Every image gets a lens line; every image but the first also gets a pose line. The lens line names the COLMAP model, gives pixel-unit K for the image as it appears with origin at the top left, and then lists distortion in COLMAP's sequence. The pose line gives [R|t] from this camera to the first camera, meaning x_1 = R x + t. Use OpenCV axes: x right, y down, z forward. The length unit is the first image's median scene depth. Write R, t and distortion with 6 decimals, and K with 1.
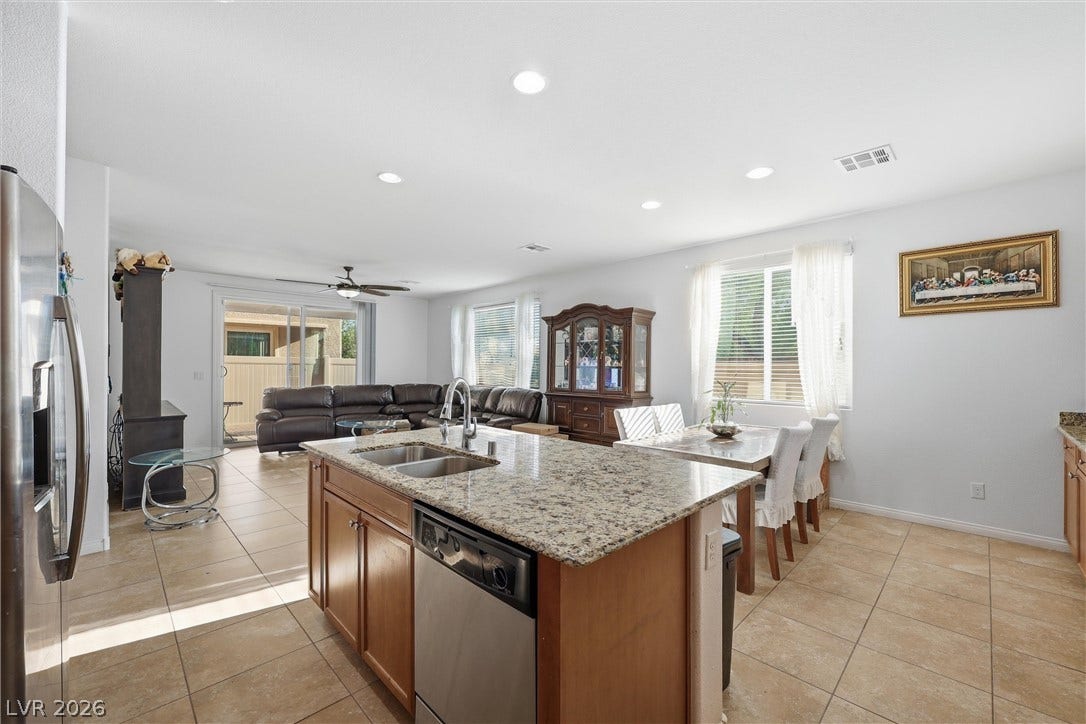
lens RADIAL K [[428.8, 0, 543.0], [0, 428.8, 362.0], [0, 0, 1]] dist [0.000769, -0.000672]
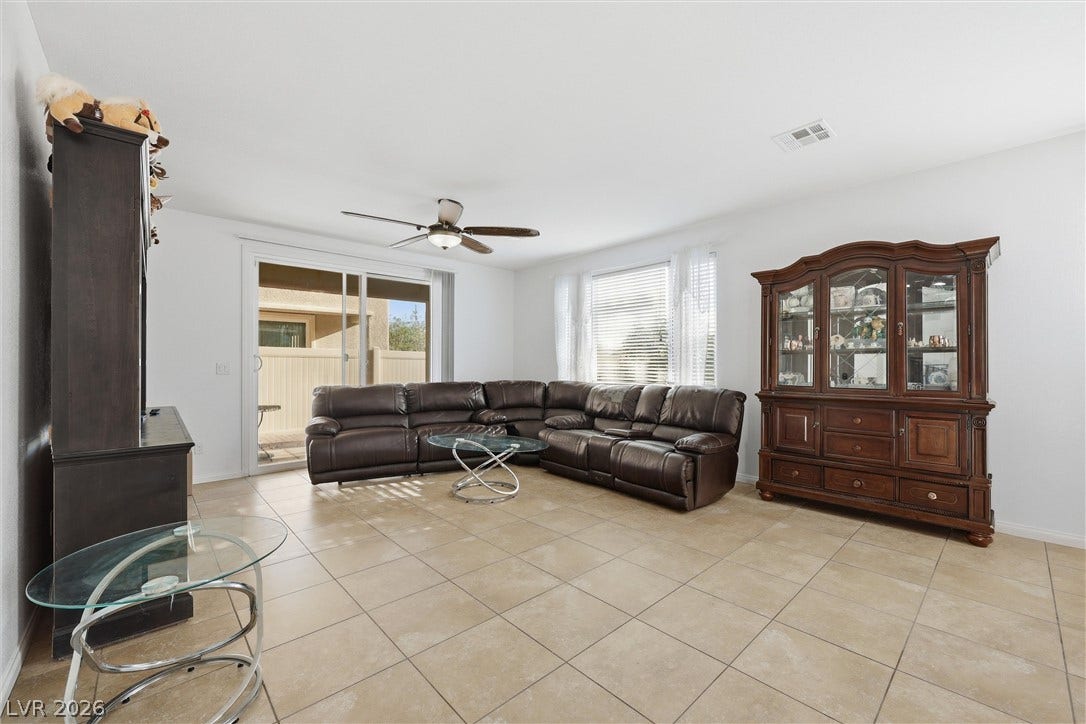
lens RADIAL K [[435.8, 0, 556.4], [0, 435.8, 357.6], [0, 0, 1]] dist [-0.012334, 0.000035]
pose [[0.999580, -0.006802, -0.028171, -0.242551], [0.006726, 0.999974, -0.002781, 0.017789], [0.028189, 0.002590, 0.999599, 0.312737]]
